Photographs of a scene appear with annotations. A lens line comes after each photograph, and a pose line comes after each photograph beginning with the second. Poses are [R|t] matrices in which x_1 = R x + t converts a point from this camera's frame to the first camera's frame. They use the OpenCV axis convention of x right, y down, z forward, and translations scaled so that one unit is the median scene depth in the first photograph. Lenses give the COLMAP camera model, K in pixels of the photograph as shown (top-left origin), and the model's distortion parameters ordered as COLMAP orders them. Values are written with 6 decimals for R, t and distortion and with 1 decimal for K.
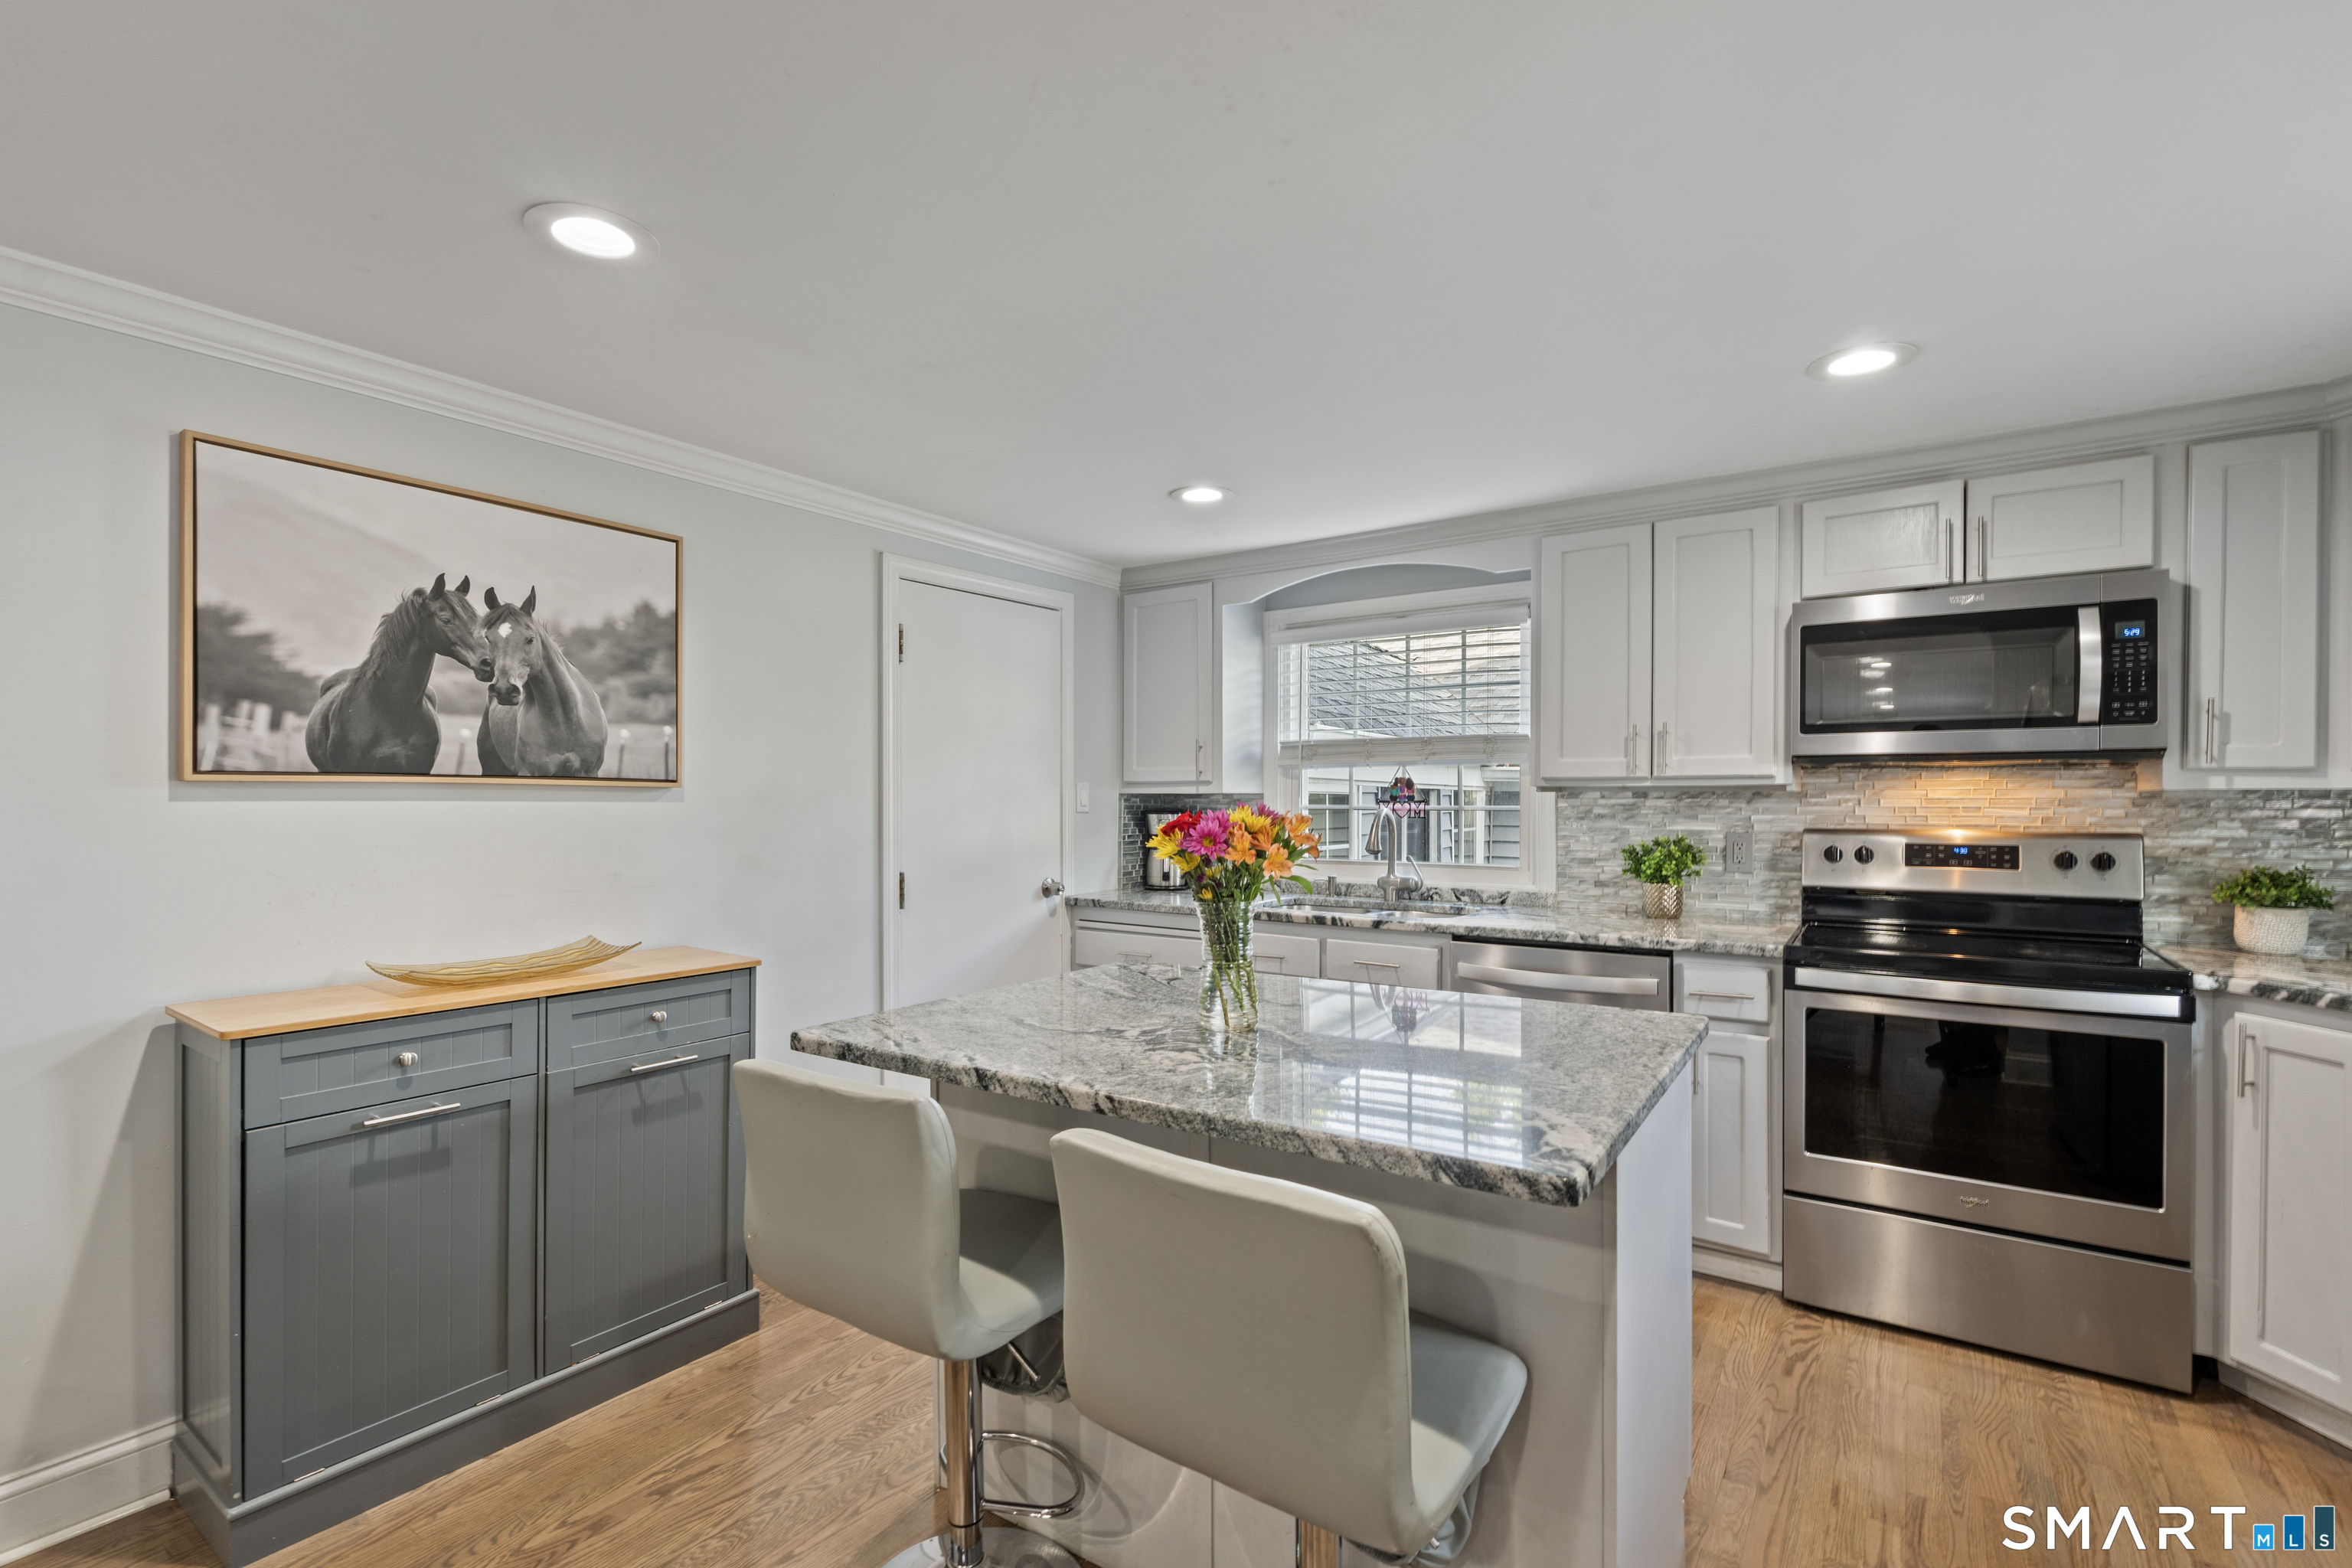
lens RADIAL K [[1053.6, 0, 1210.3], [0, 1053.6, 791.9], [0, 0, 1]] dist [-0.002901, -0.000241]
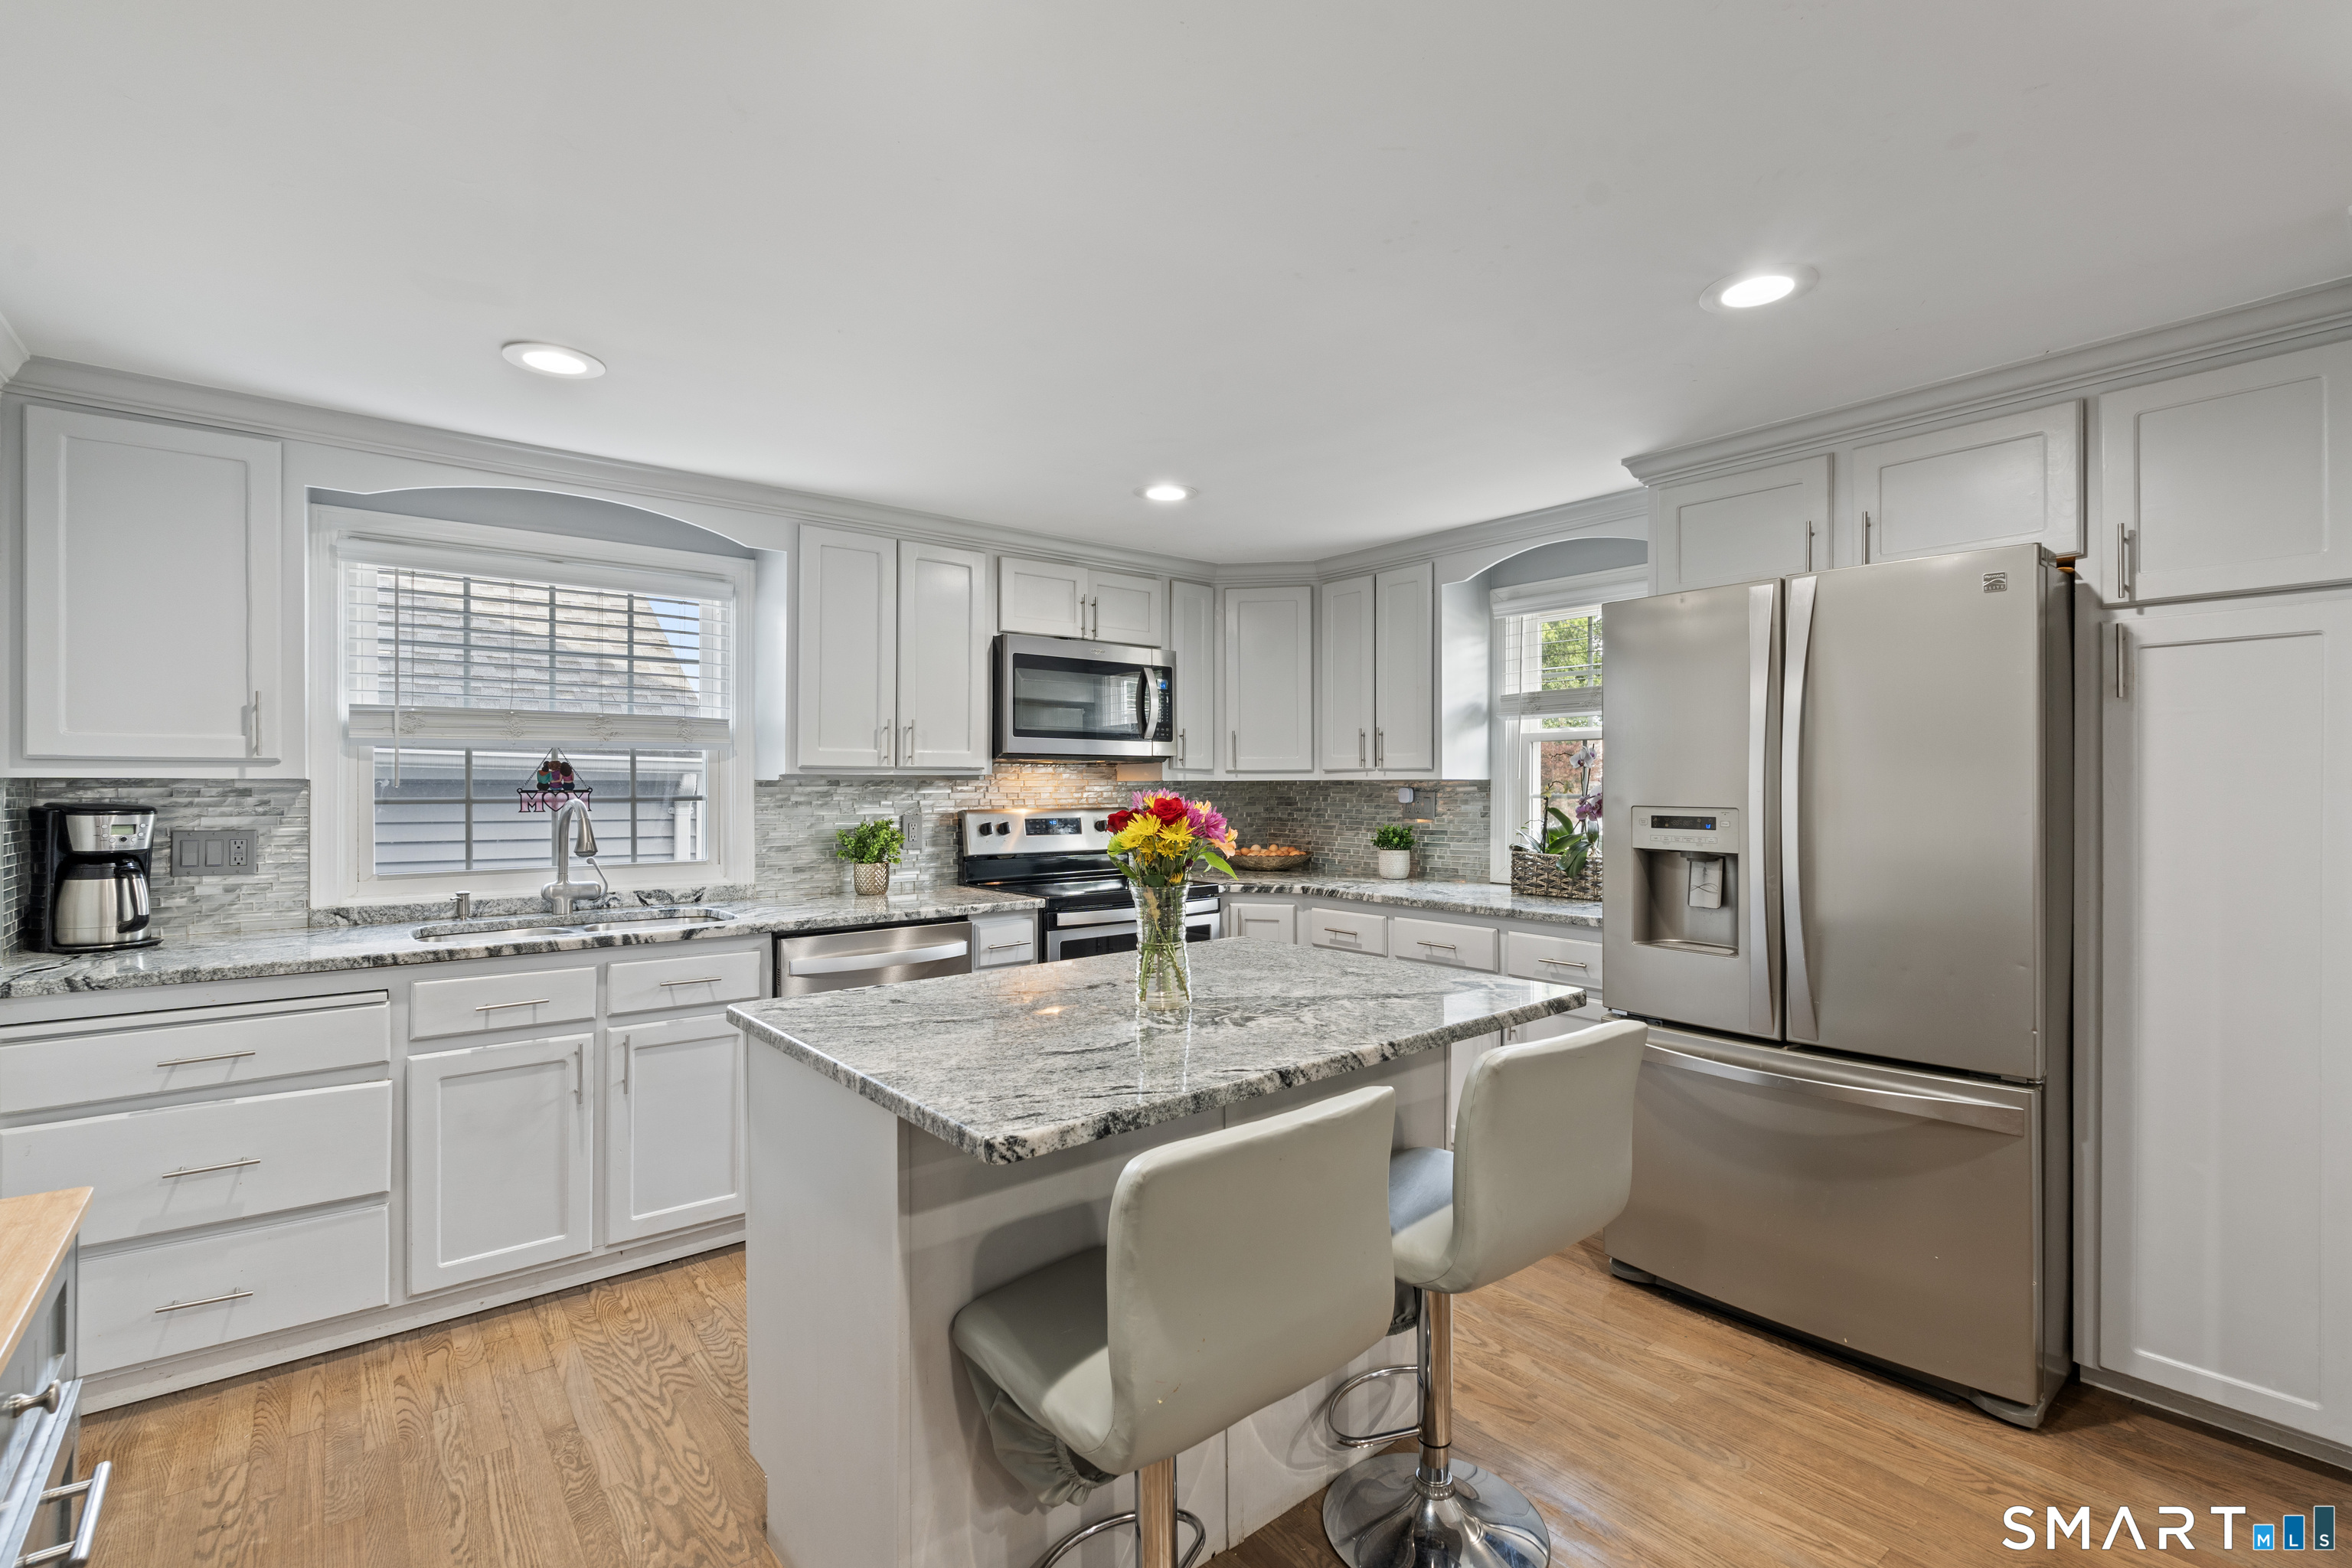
lens RADIAL K [[1050.1, 0, 1171.7], [0, 1050.1, 763.7], [0, 0, 1]] dist [-0.000478, 0.000402]
pose [[0.292163, 0.020561, 0.956147, -0.573099], [-0.002896, 0.999783, -0.020615, 0.004693], [-0.956364, 0.003254, 0.292159, 0.406555]]
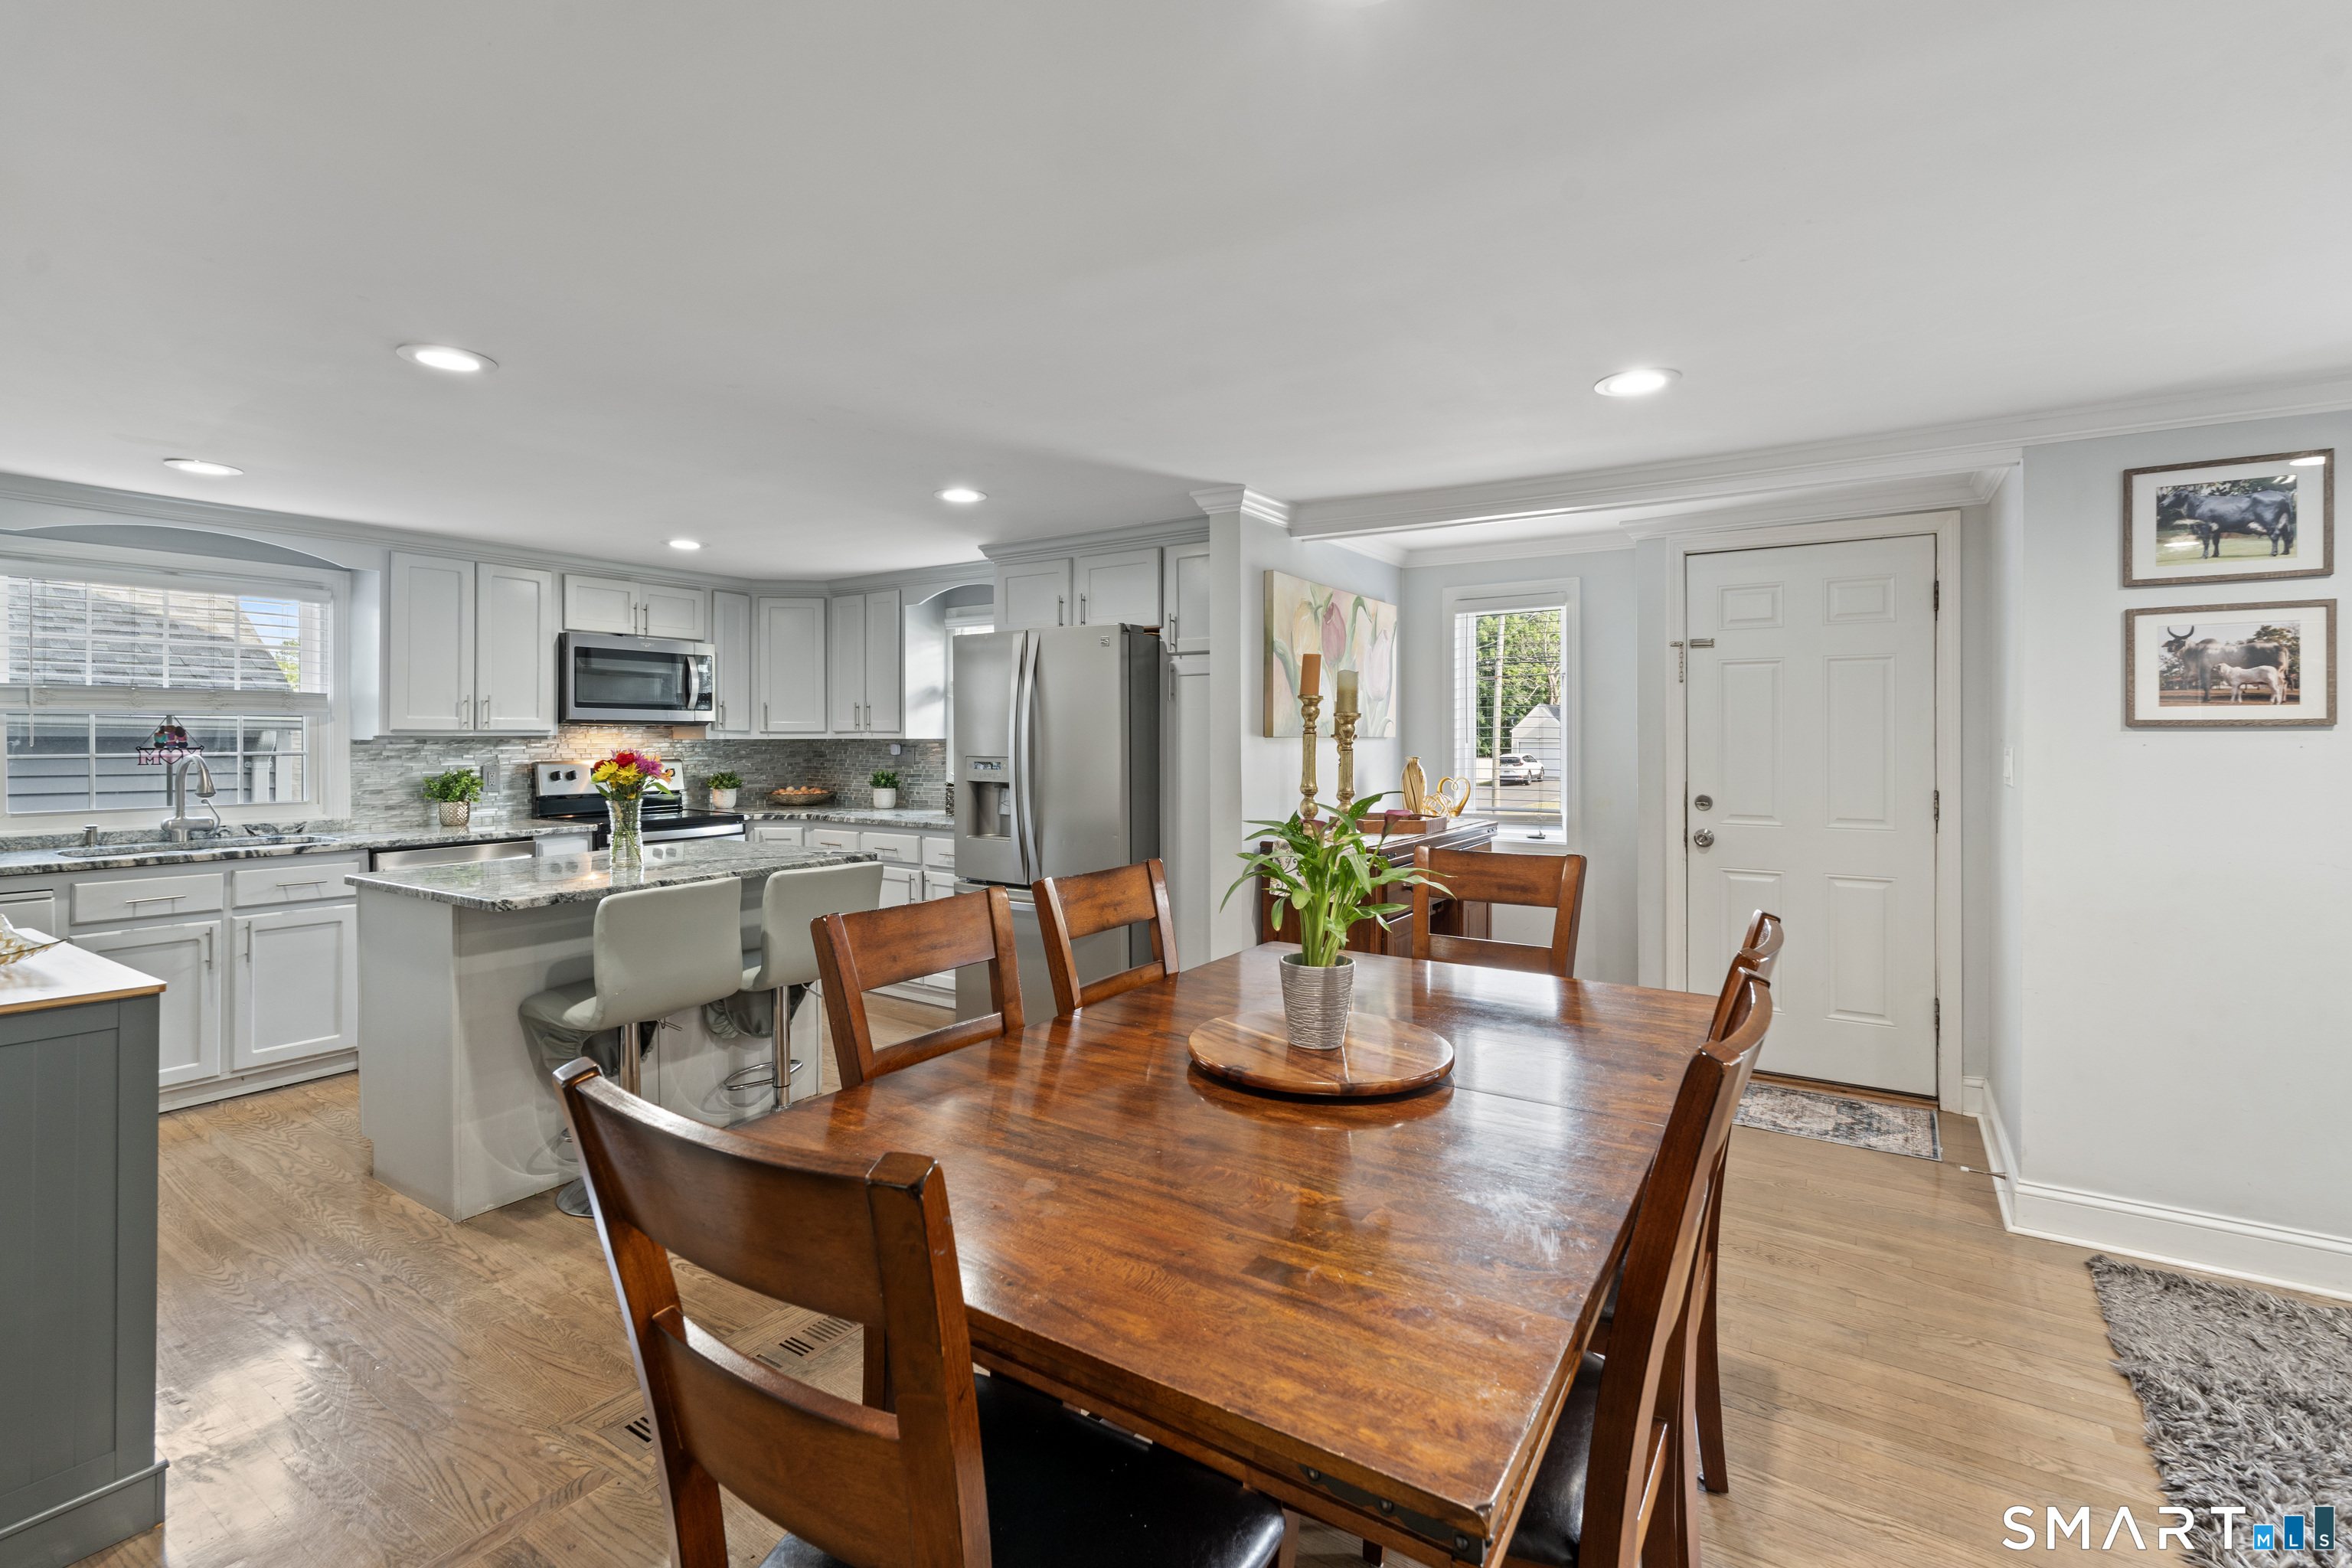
lens RADIAL K [[1028.1, 0, 1150.0], [0, 1028.1, 731.0], [0, 0, 1]] dist [0.001476, 0.000131]
pose [[-0.003705, 0.007416, 0.999966, -1.081666], [-0.003678, 0.999966, -0.007430, -0.005341], [-0.999986, -0.003706, -0.003677, 0.041818]]
